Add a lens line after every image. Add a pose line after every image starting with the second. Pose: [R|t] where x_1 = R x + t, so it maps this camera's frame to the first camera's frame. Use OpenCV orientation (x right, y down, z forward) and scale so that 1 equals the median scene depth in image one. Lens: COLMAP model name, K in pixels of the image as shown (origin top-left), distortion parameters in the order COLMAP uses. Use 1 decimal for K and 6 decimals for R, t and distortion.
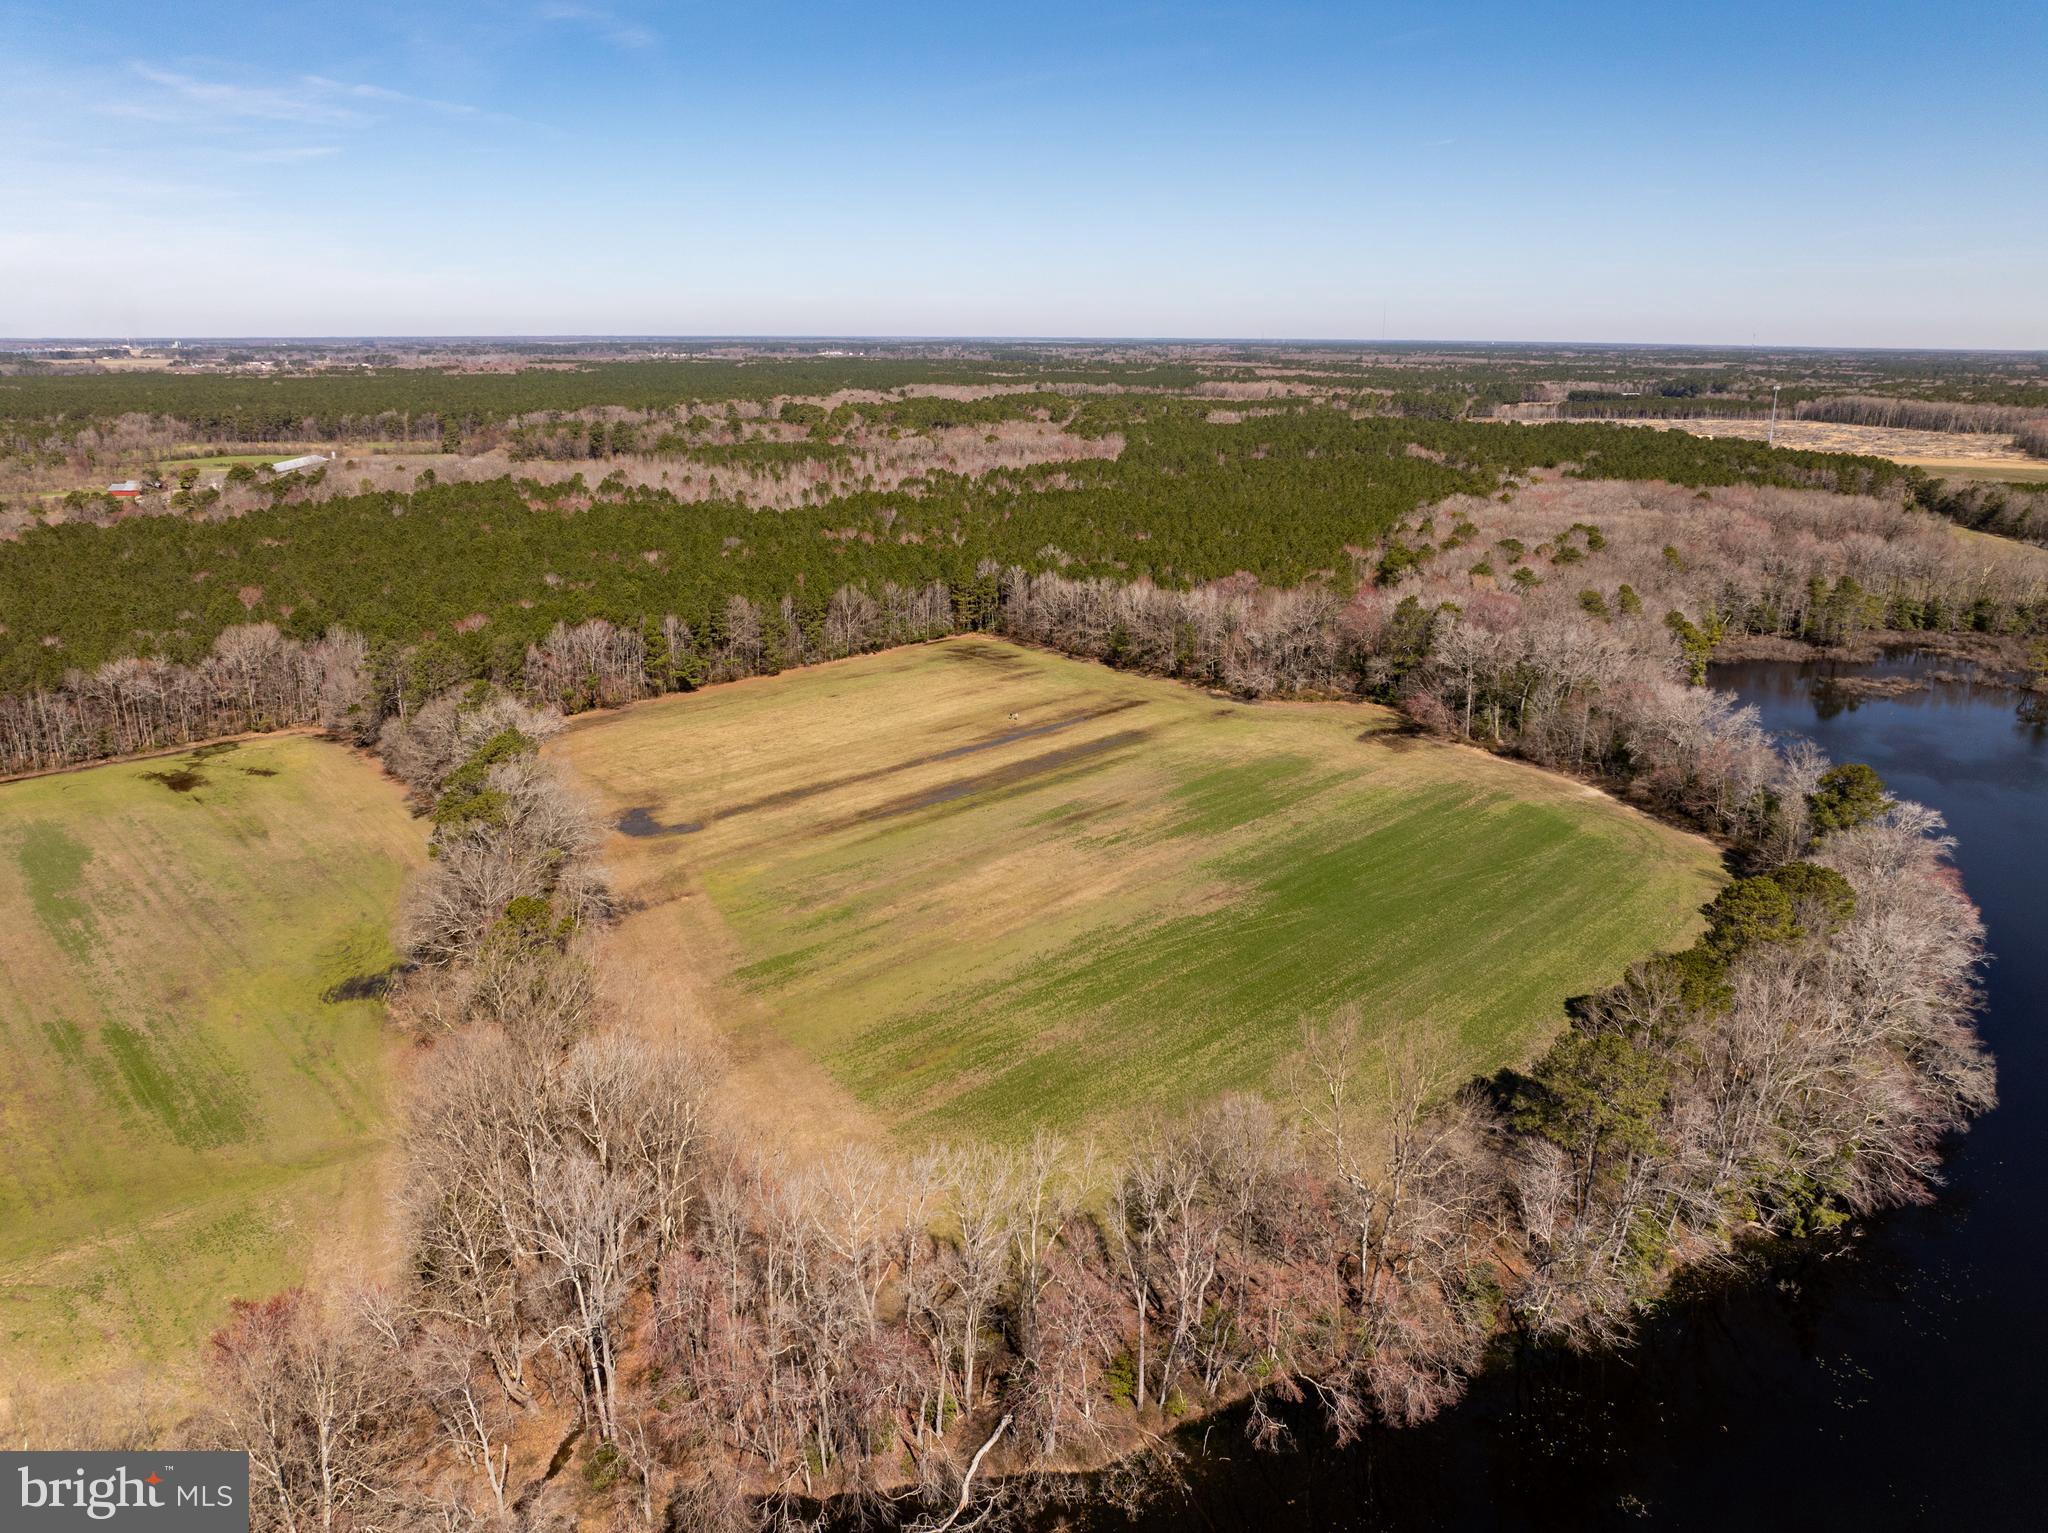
lens RADIAL K [[1441.3, 0, 1016.2], [0, 1441.3, 746.7], [0, 0, 1]] dist [-0.034765, -0.001687]
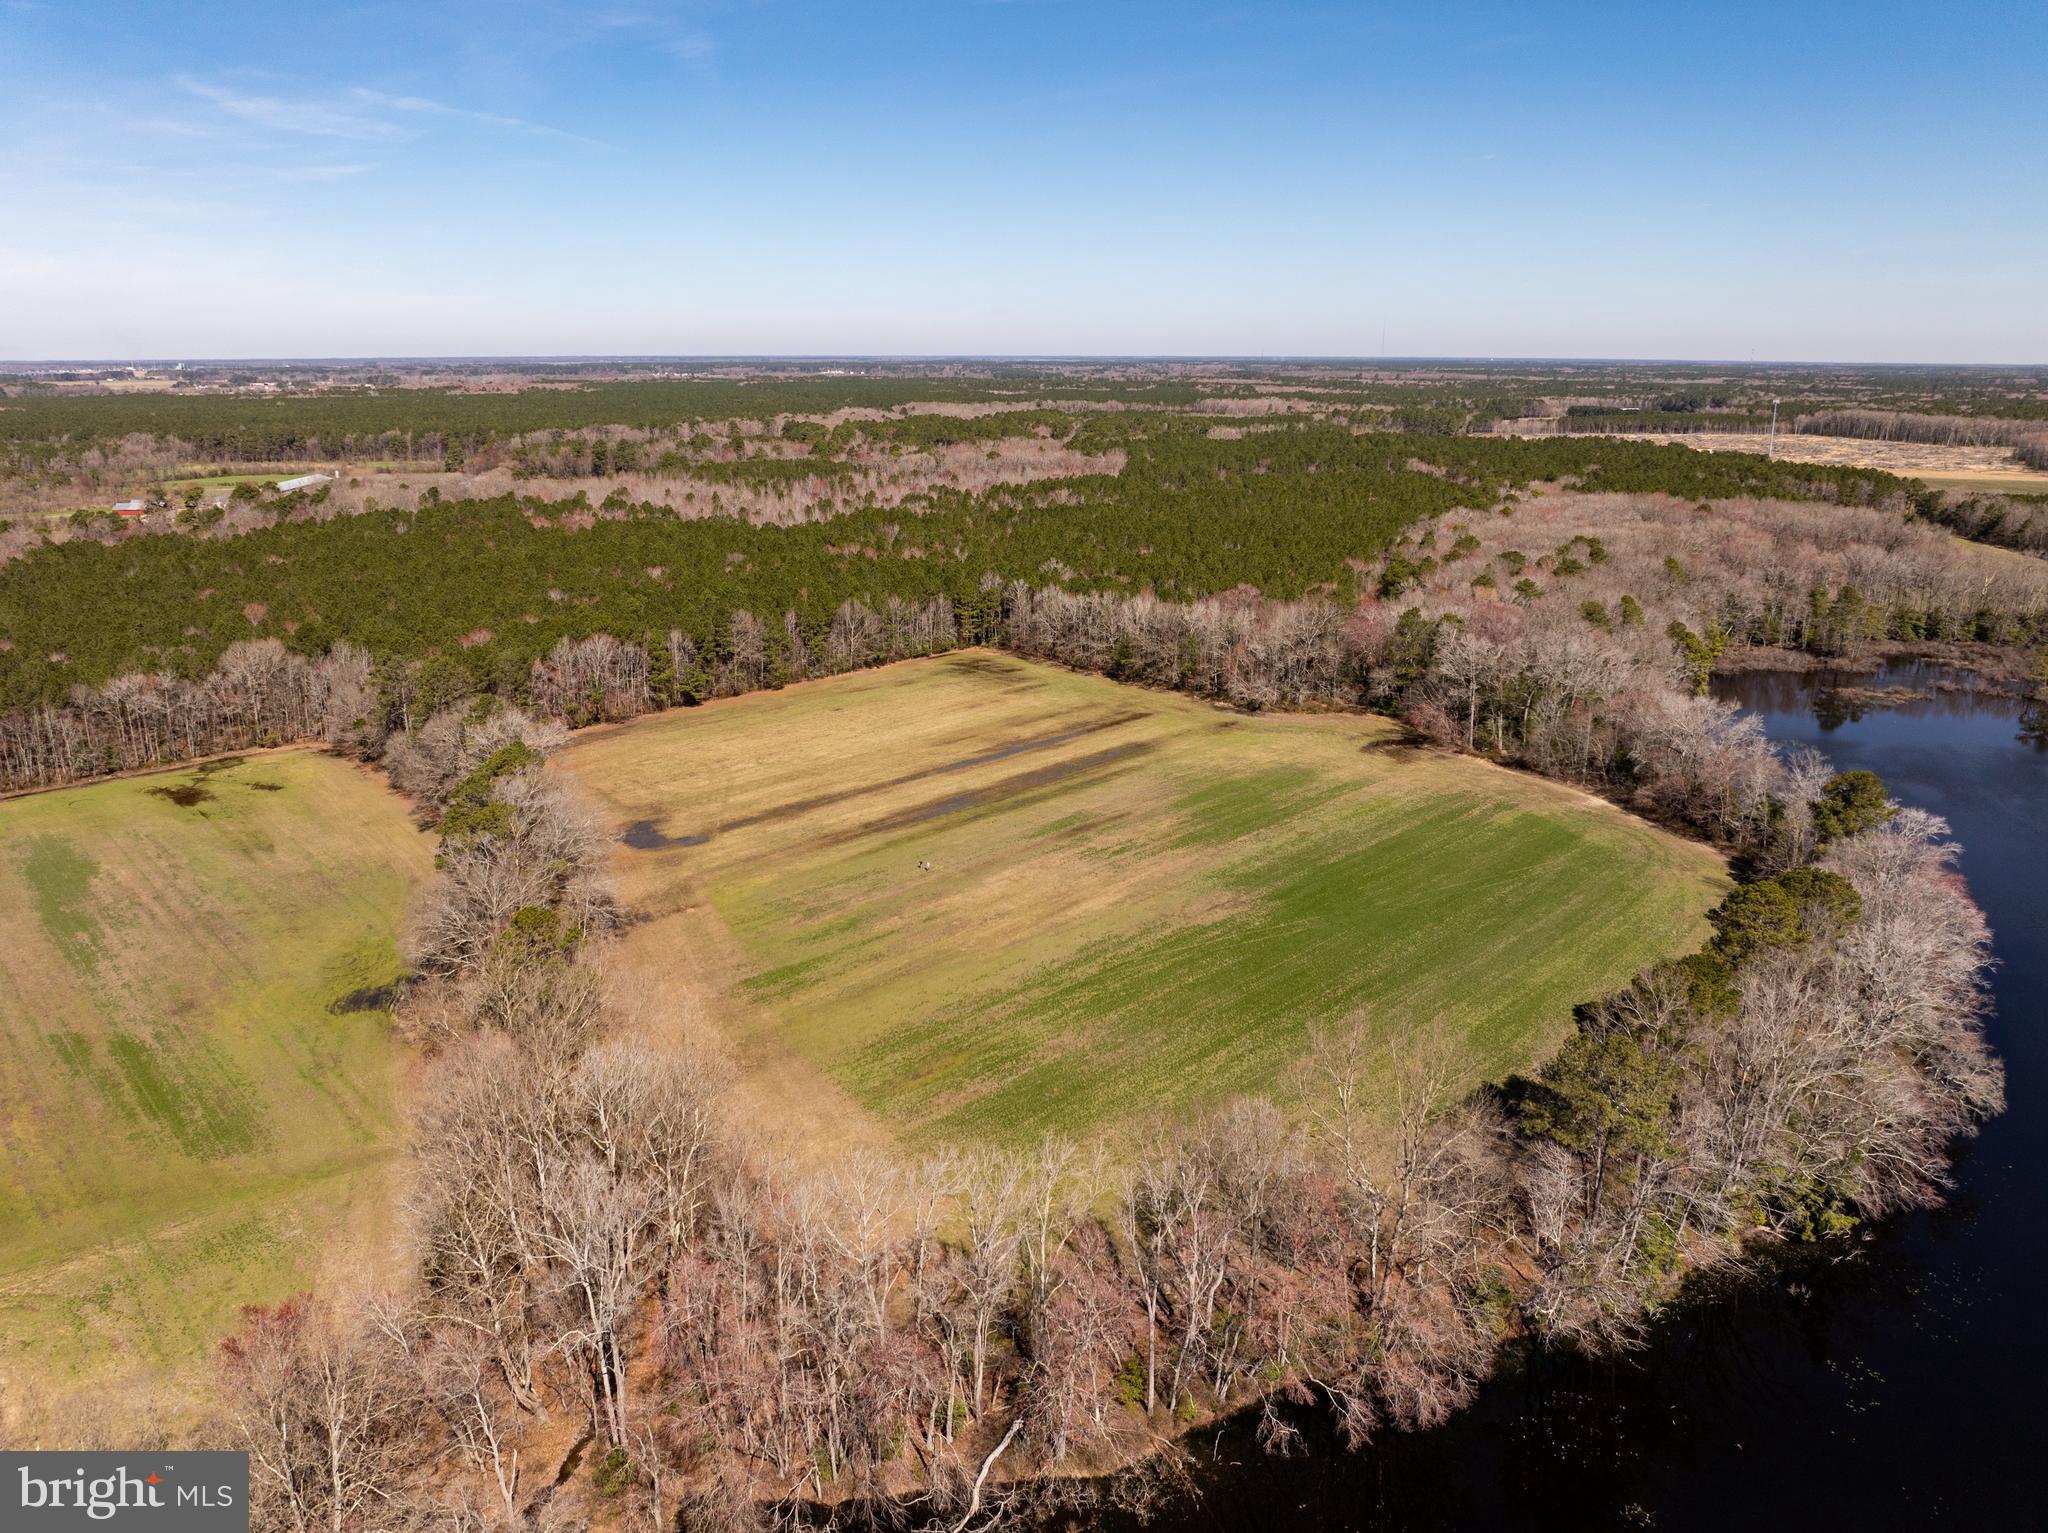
lens RADIAL K [[1441.3, 0, 1016.2], [0, 1441.3, 746.7], [0, 0, 1]] dist [-0.034765, -0.001687]
pose [[0.999992, -0.003795, -0.001262, -0.001308], [0.003780, 0.999920, -0.012106, 0.002976], [0.001308, 0.012102, 0.999926, -0.001095]]
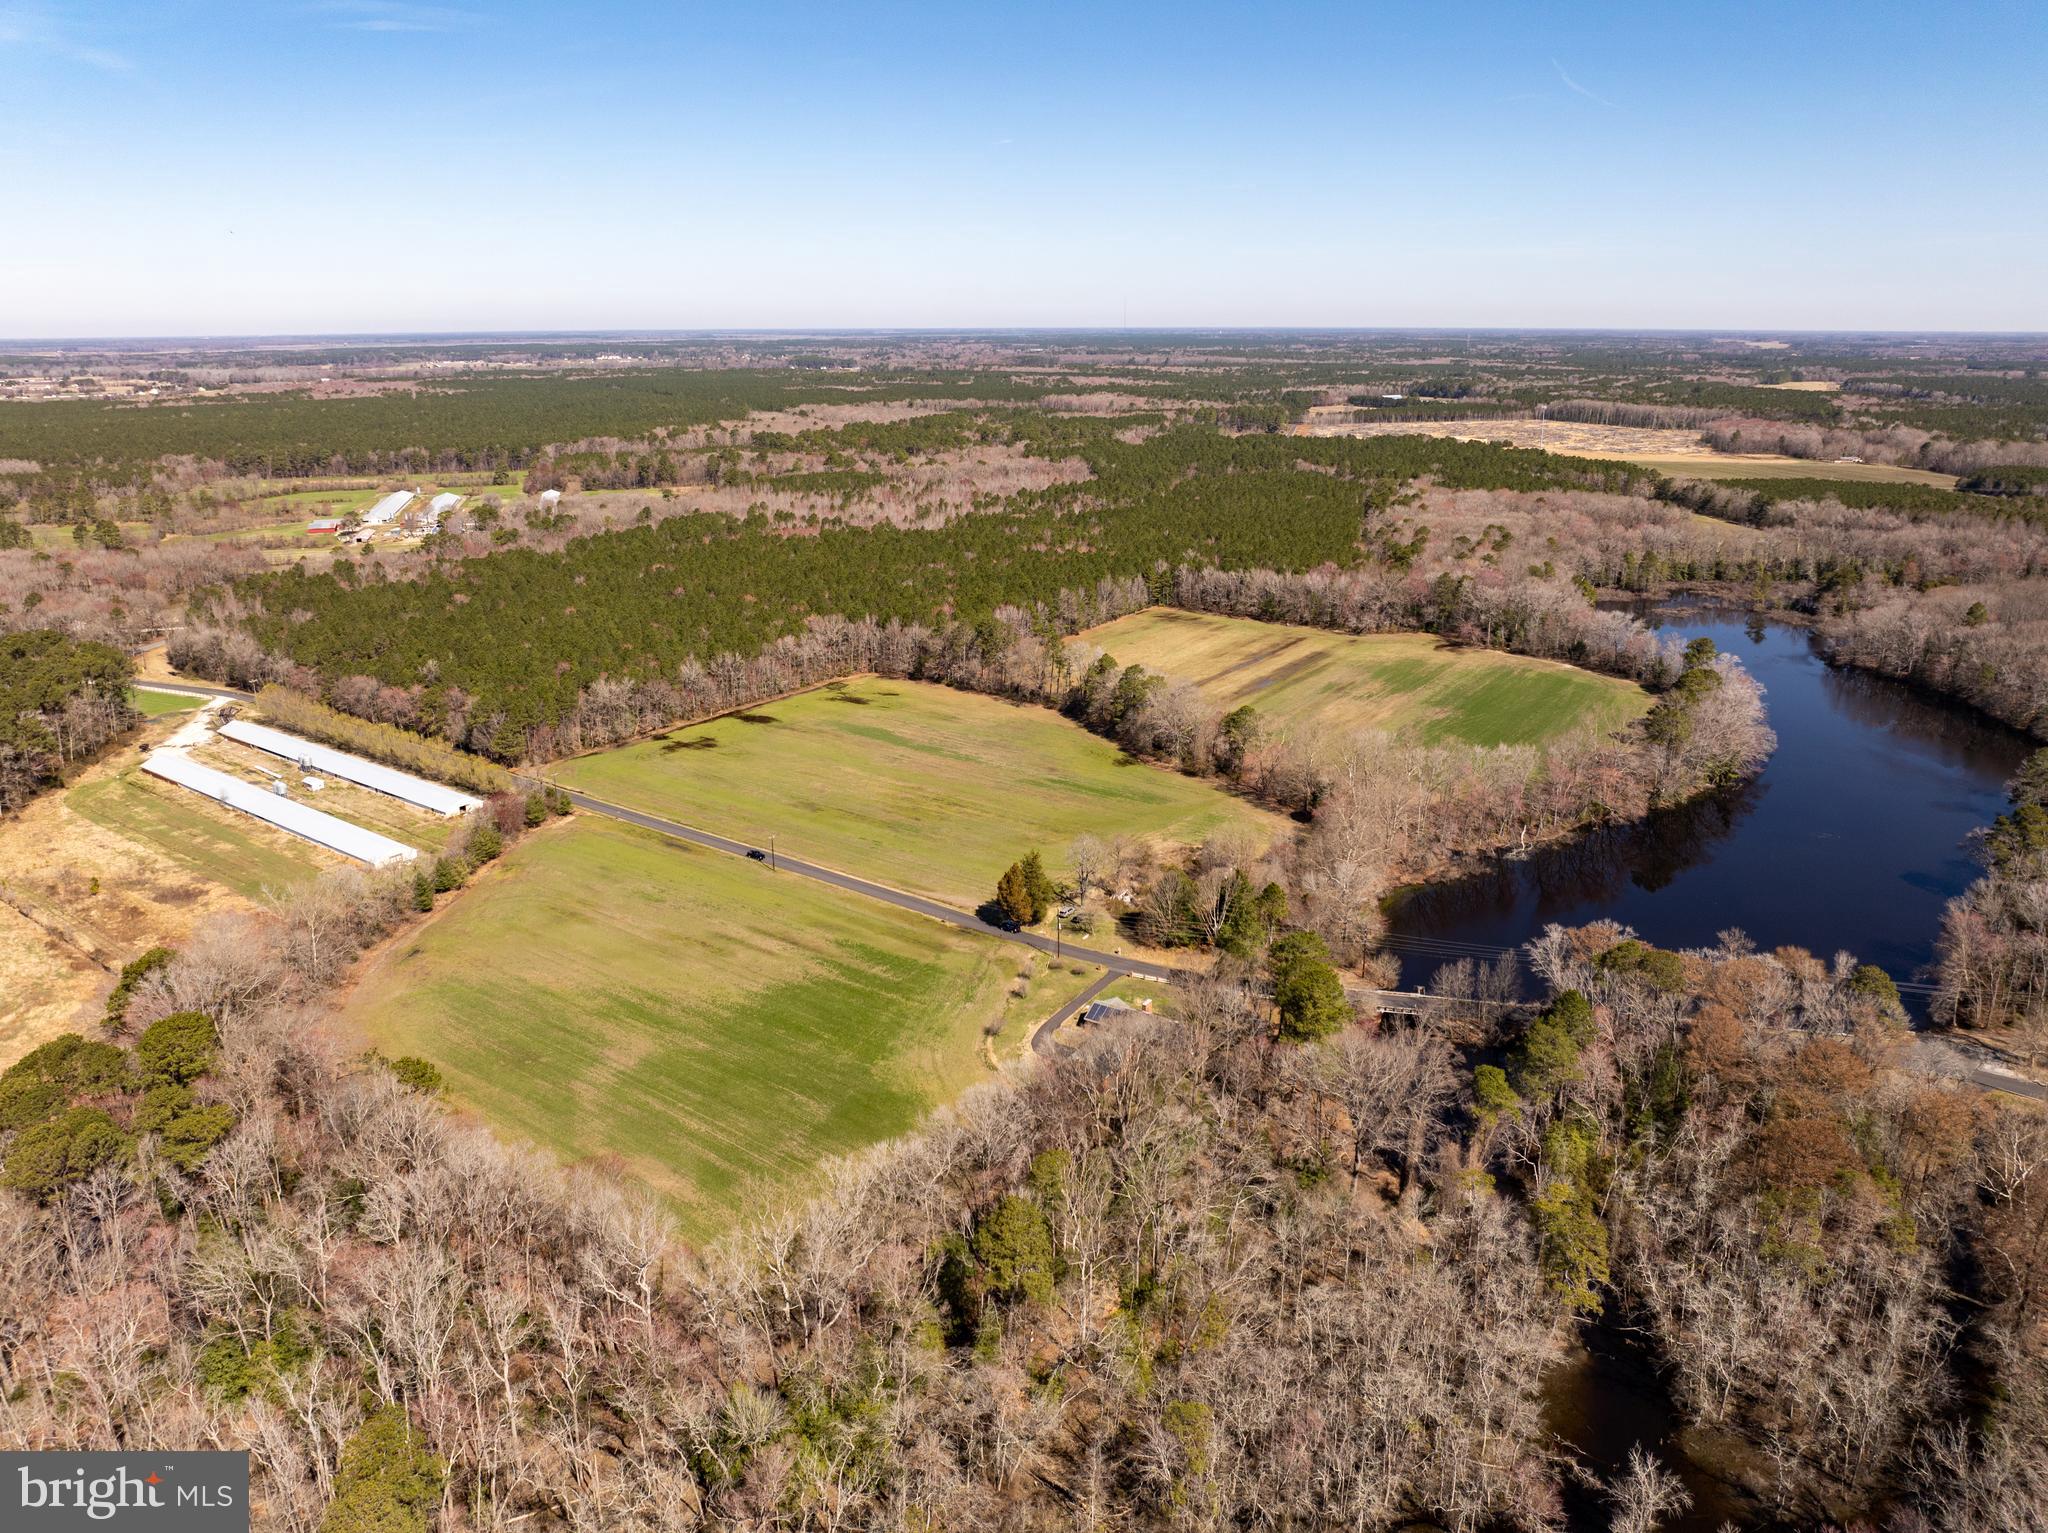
lens RADIAL K [[1432.3, 0, 1024.0], [0, 1432.3, 766.5], [0, 0, 1]] dist [-0.033459, -0.000769]
pose [[0.982746, -0.063580, 0.173690, -0.528062], [0.059904, 0.997857, 0.026332, 0.055518], [-0.174992, -0.015473, 0.984448, -0.627538]]
